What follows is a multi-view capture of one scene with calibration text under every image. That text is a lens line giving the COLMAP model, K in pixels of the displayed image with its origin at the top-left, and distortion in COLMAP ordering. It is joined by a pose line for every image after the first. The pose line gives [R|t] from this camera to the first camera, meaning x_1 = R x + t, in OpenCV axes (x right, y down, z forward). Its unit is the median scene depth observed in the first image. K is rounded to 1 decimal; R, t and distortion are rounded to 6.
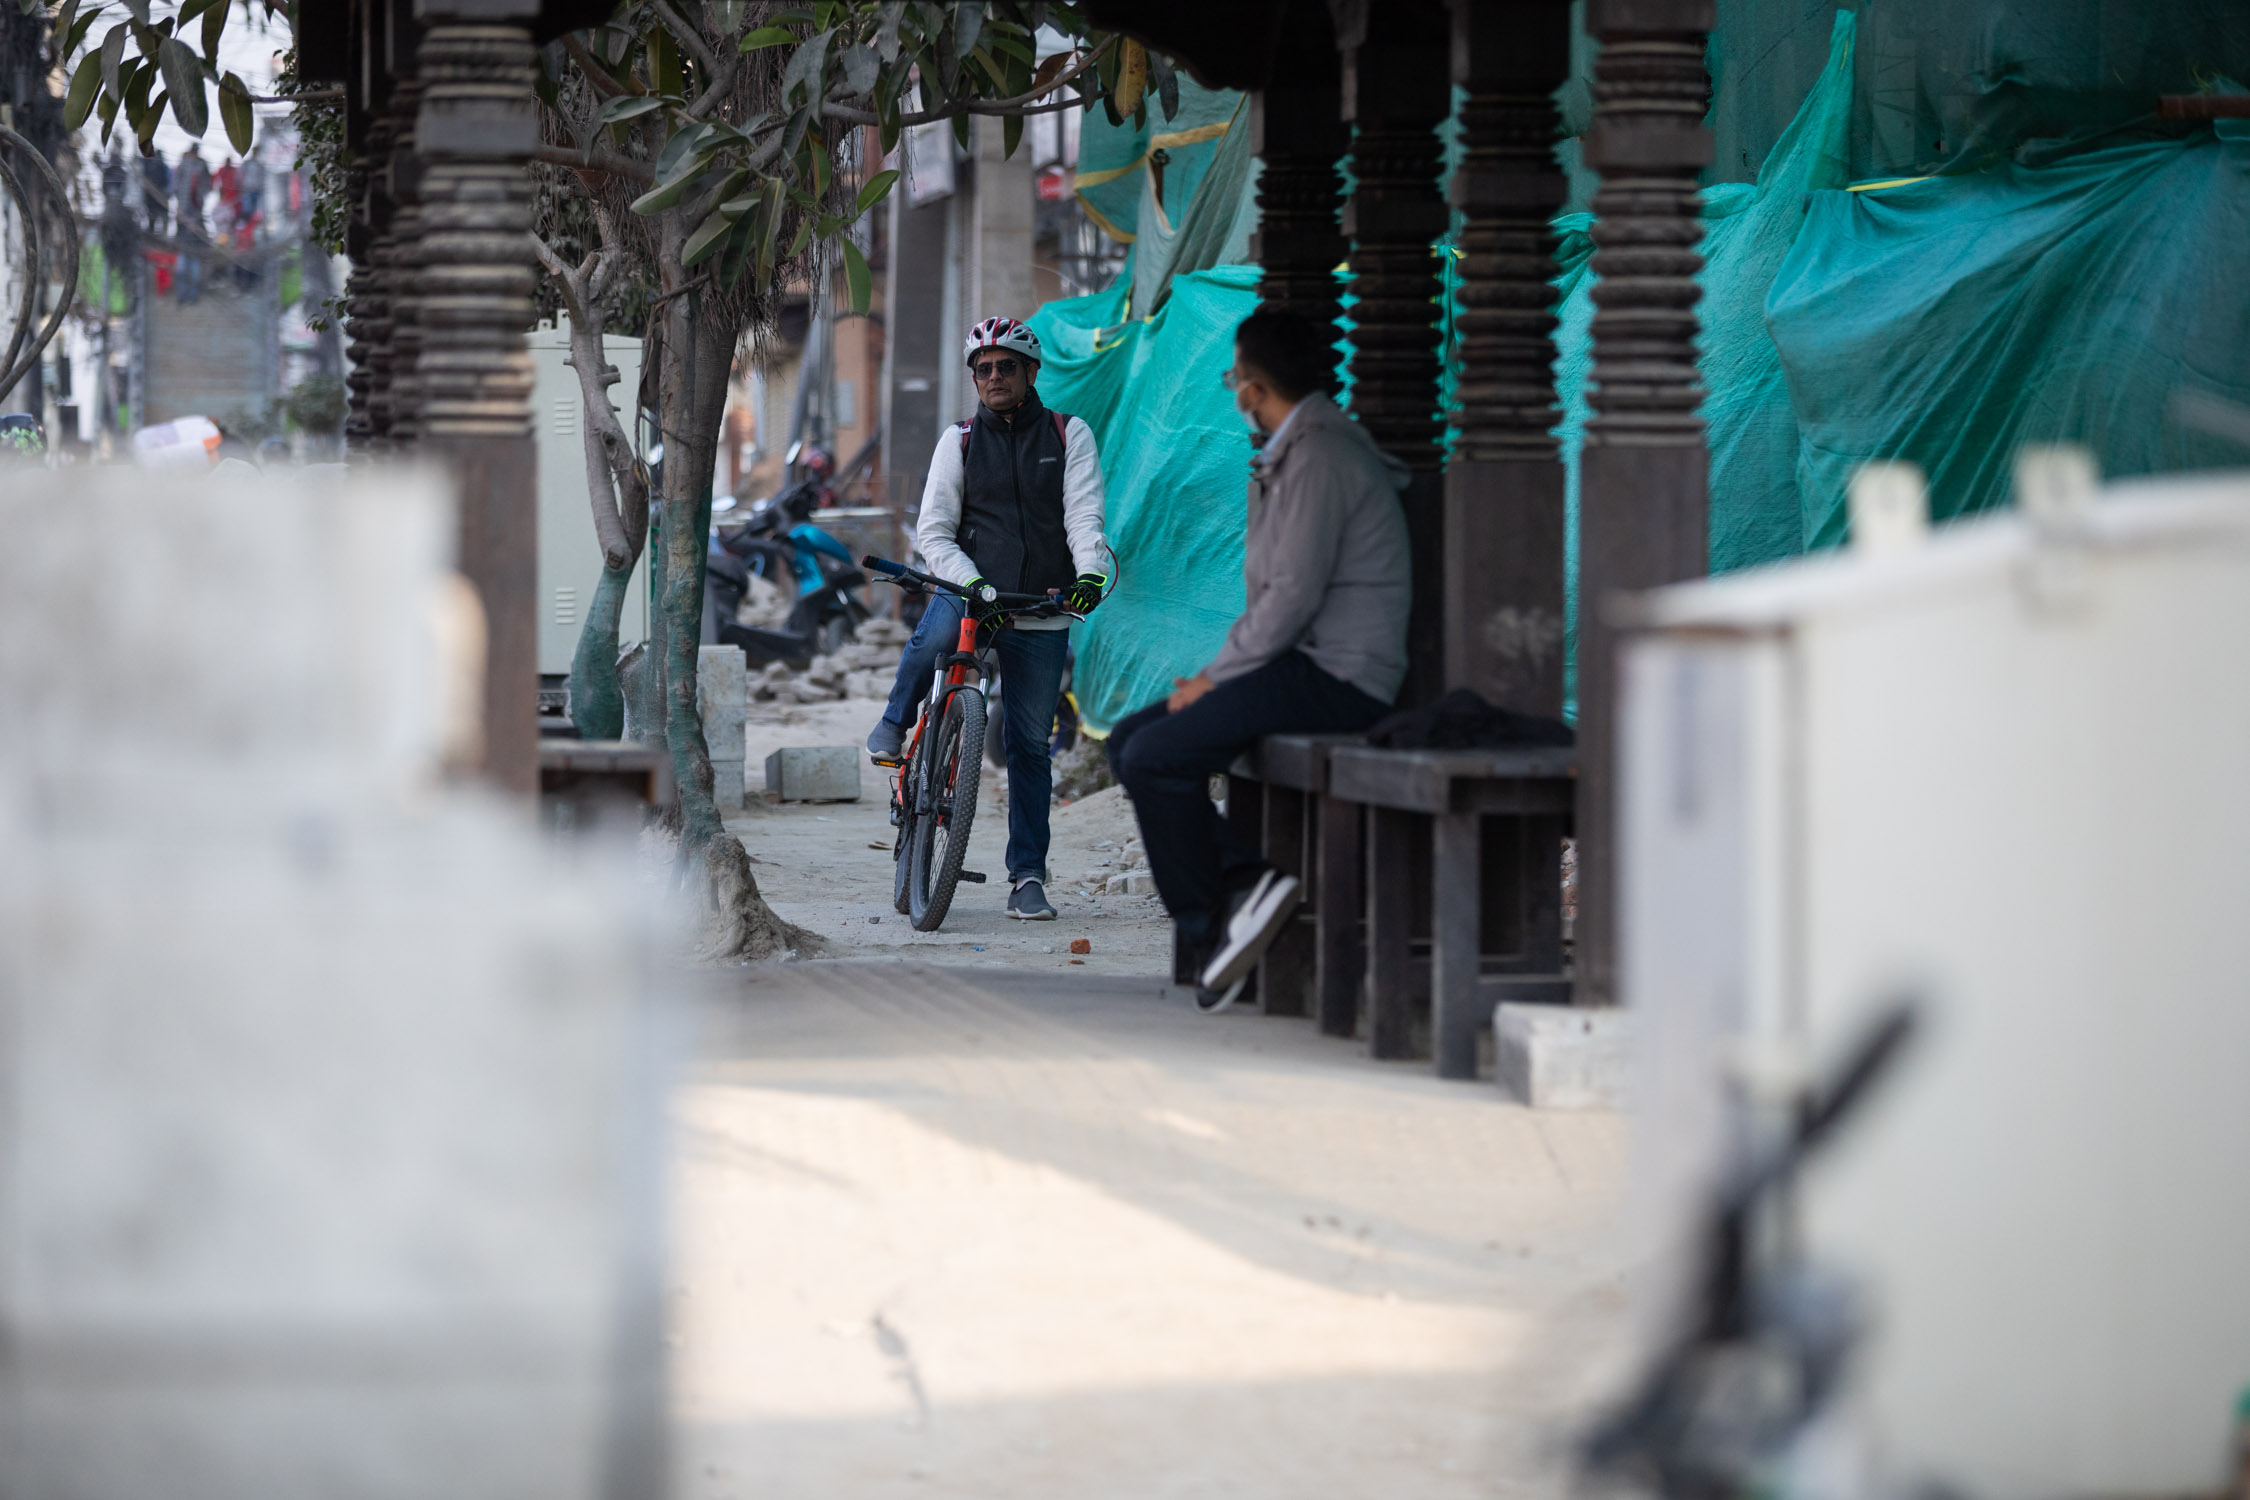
lens RADIAL K [[9393.2, 0, 1113.0], [0, 9393.2, 754.0], [0, 0, 1]] dist [0.774076, 0.000000]
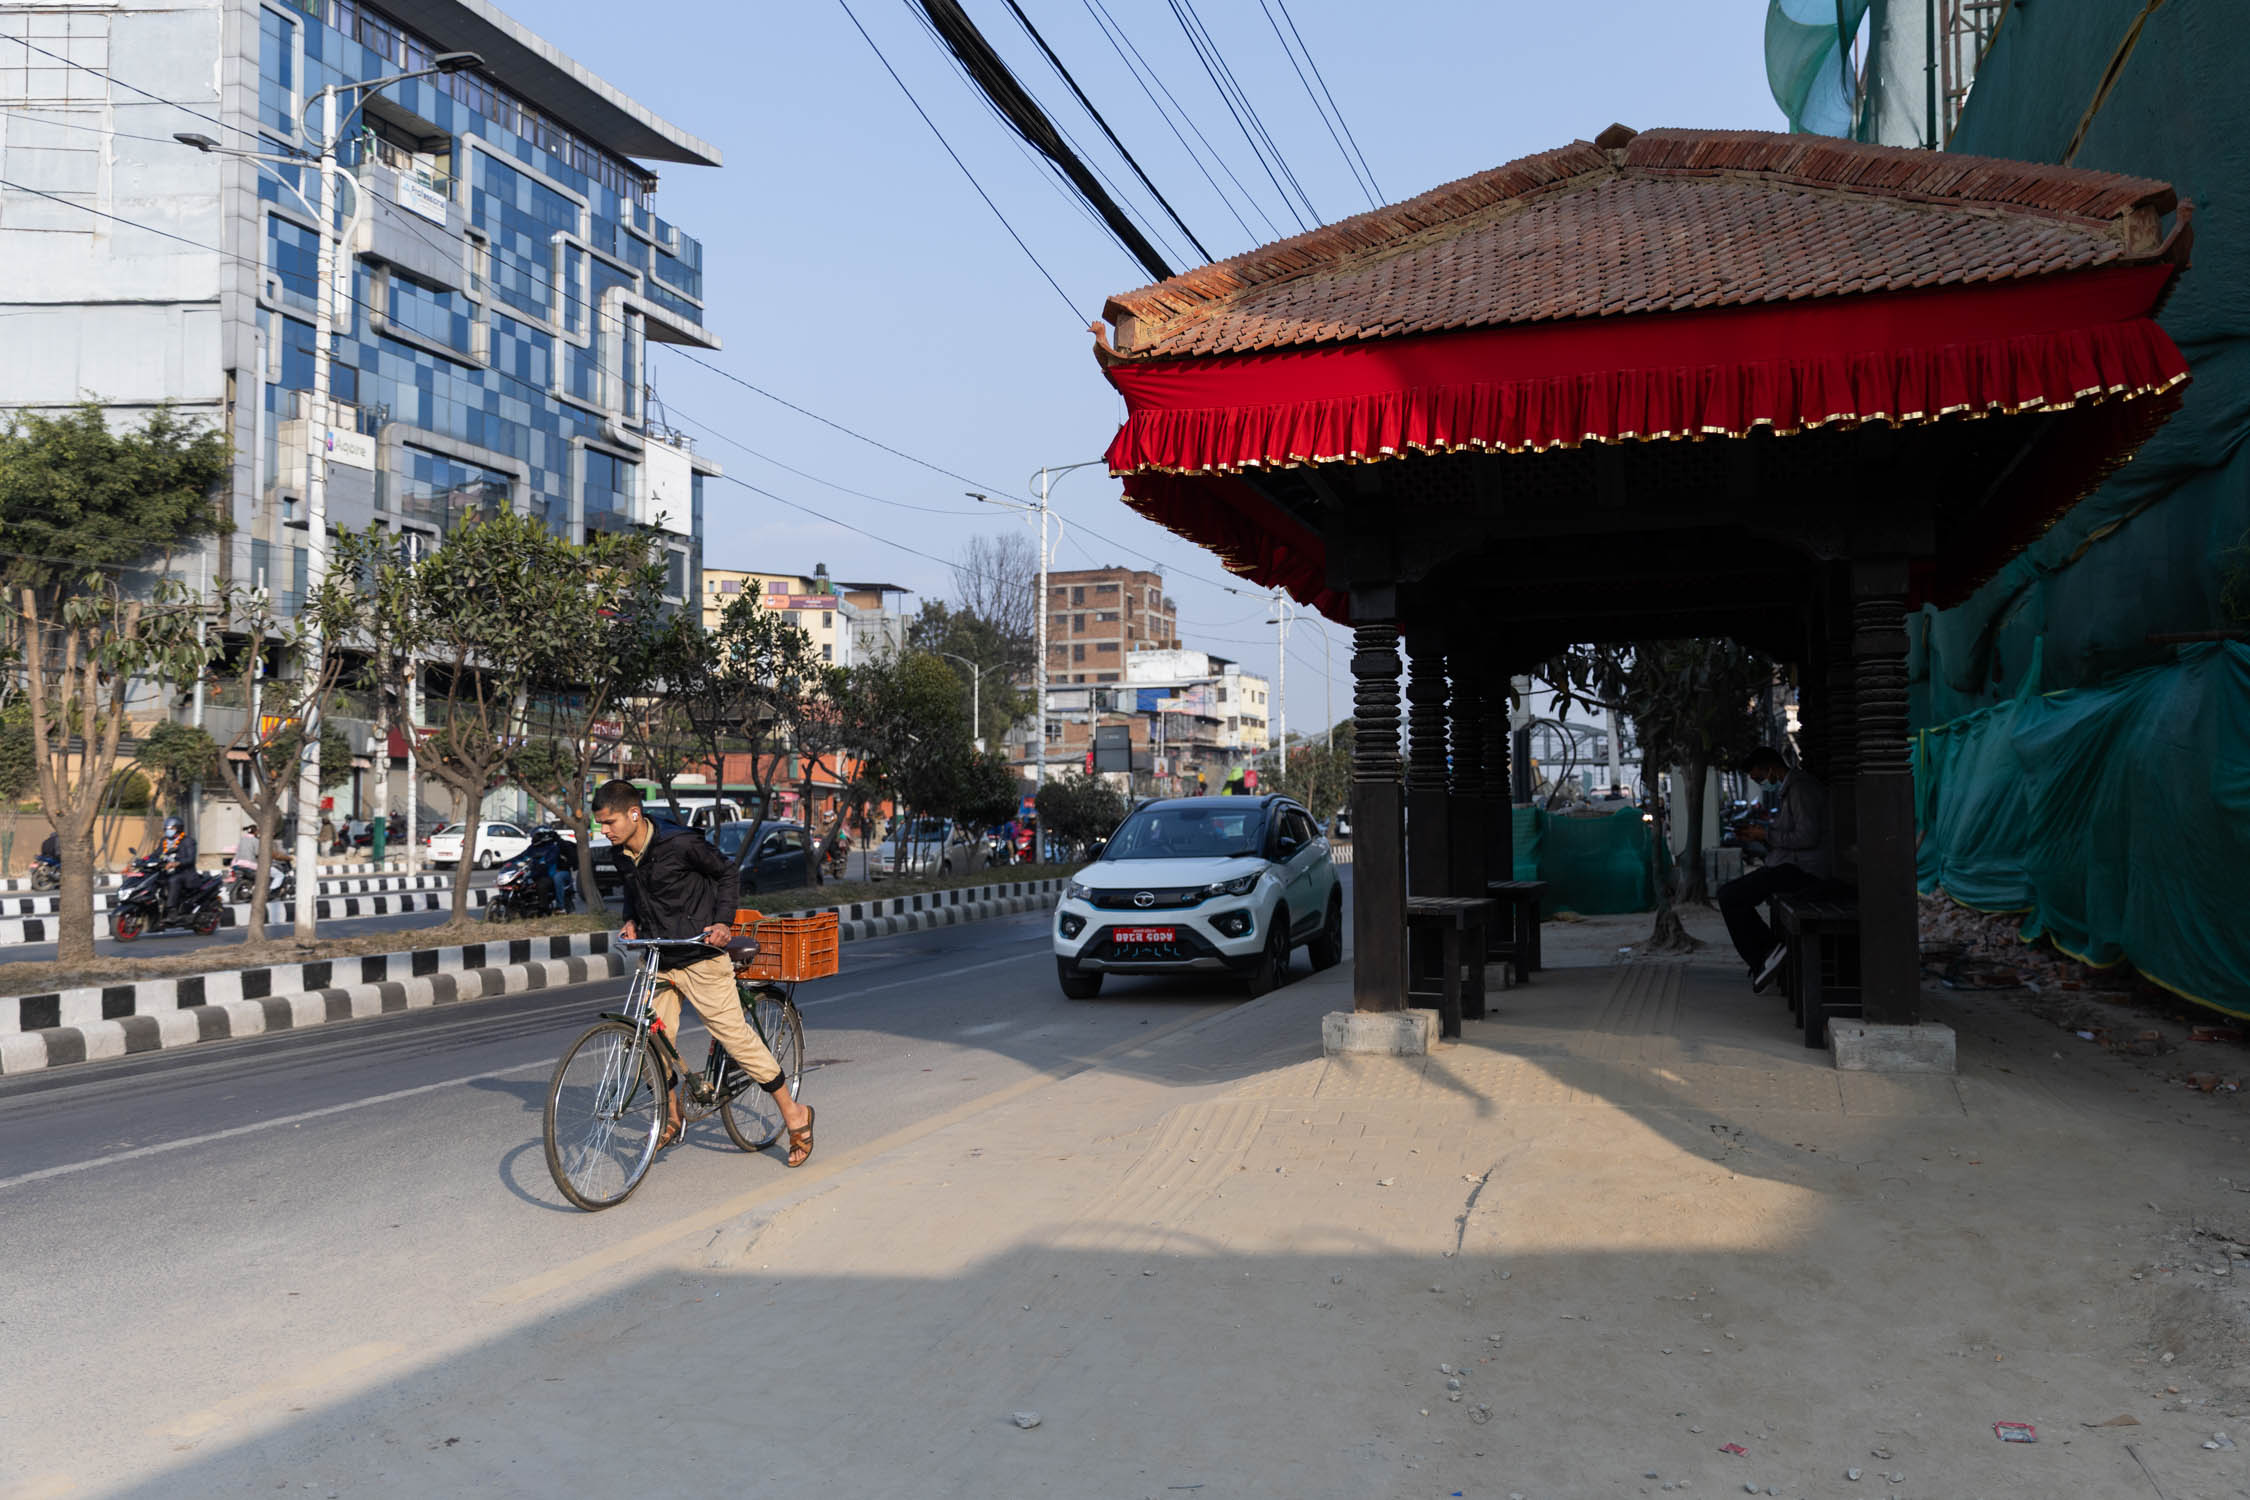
lens RADIAL K [[1786.4, 0, 1117.3], [0, 1786.4, 743.7], [0, 0, 1]] dist [0.015029, -0.003804]
pose [[0.907467, -0.035709, -0.418604, 0.054473], [0.007244, 0.997563, -0.069393, -0.009010], [0.420062, 0.059940, 0.905514, 0.412802]]
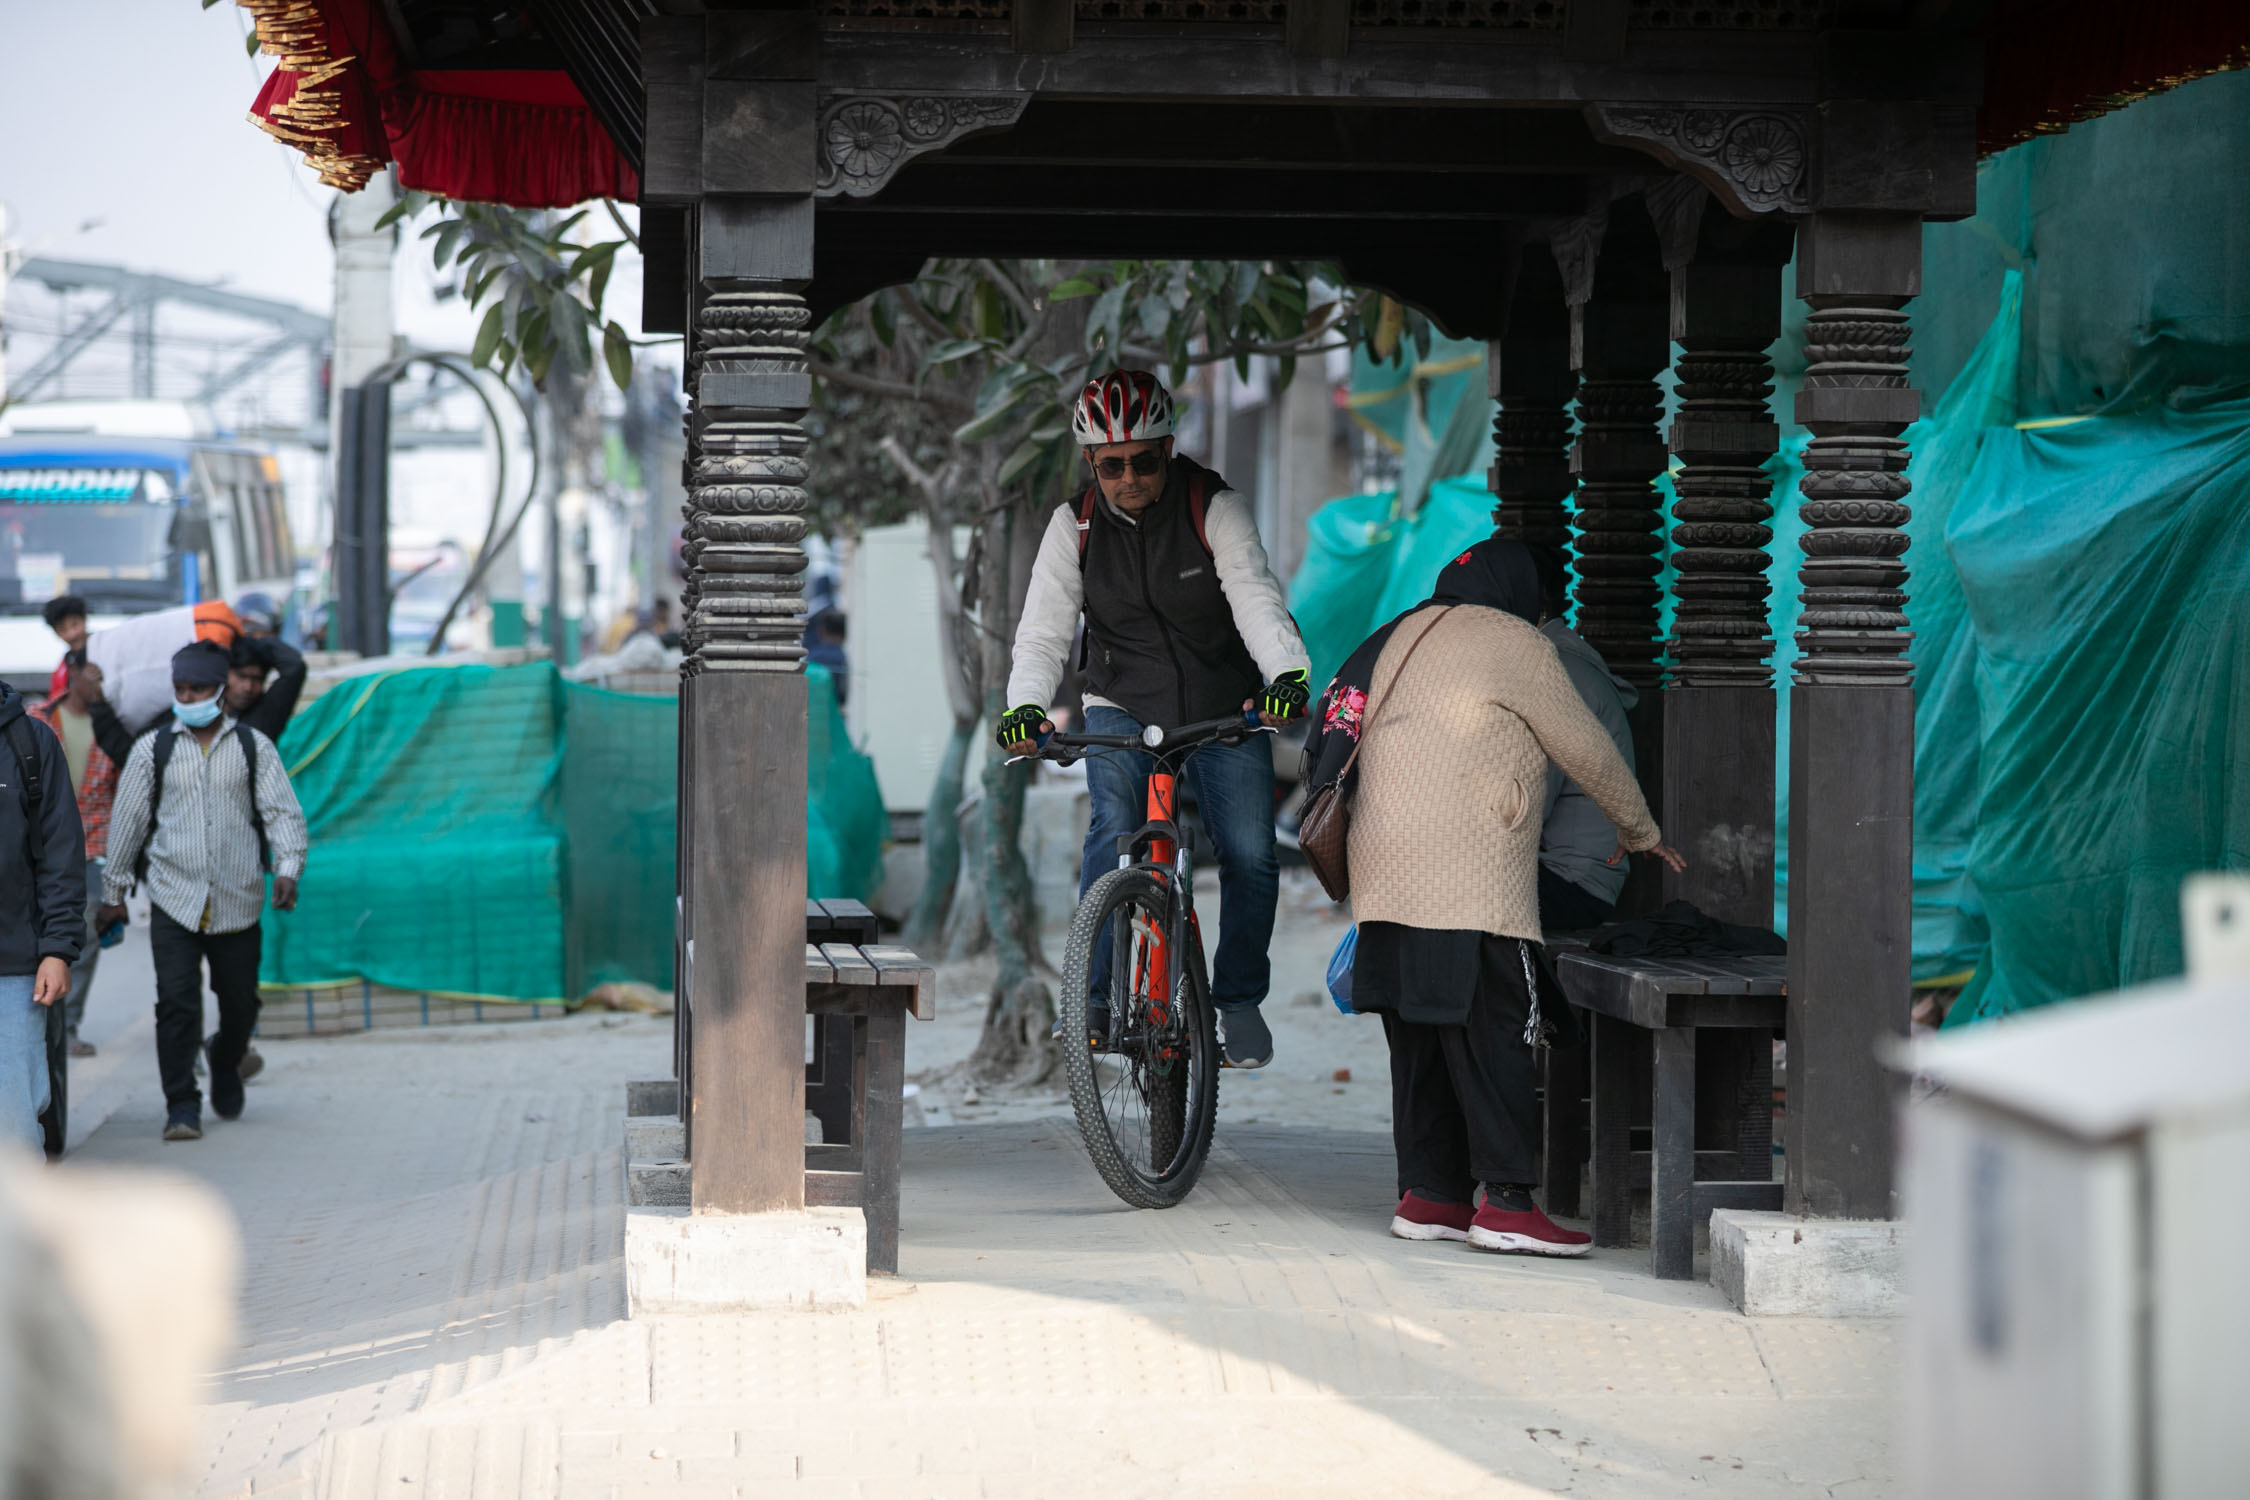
lens RADIAL K [[7091.4, 0, 1130.6], [0, 7091.4, 741.9], [0, 0, 1]] dist [0.116955, 0.000000]
pose [[0.999246, 0.004774, -0.038527, 0.004721], [-0.005152, 0.999939, -0.009722, -0.014166], [0.038478, 0.009913, 0.999210, 0.156711]]
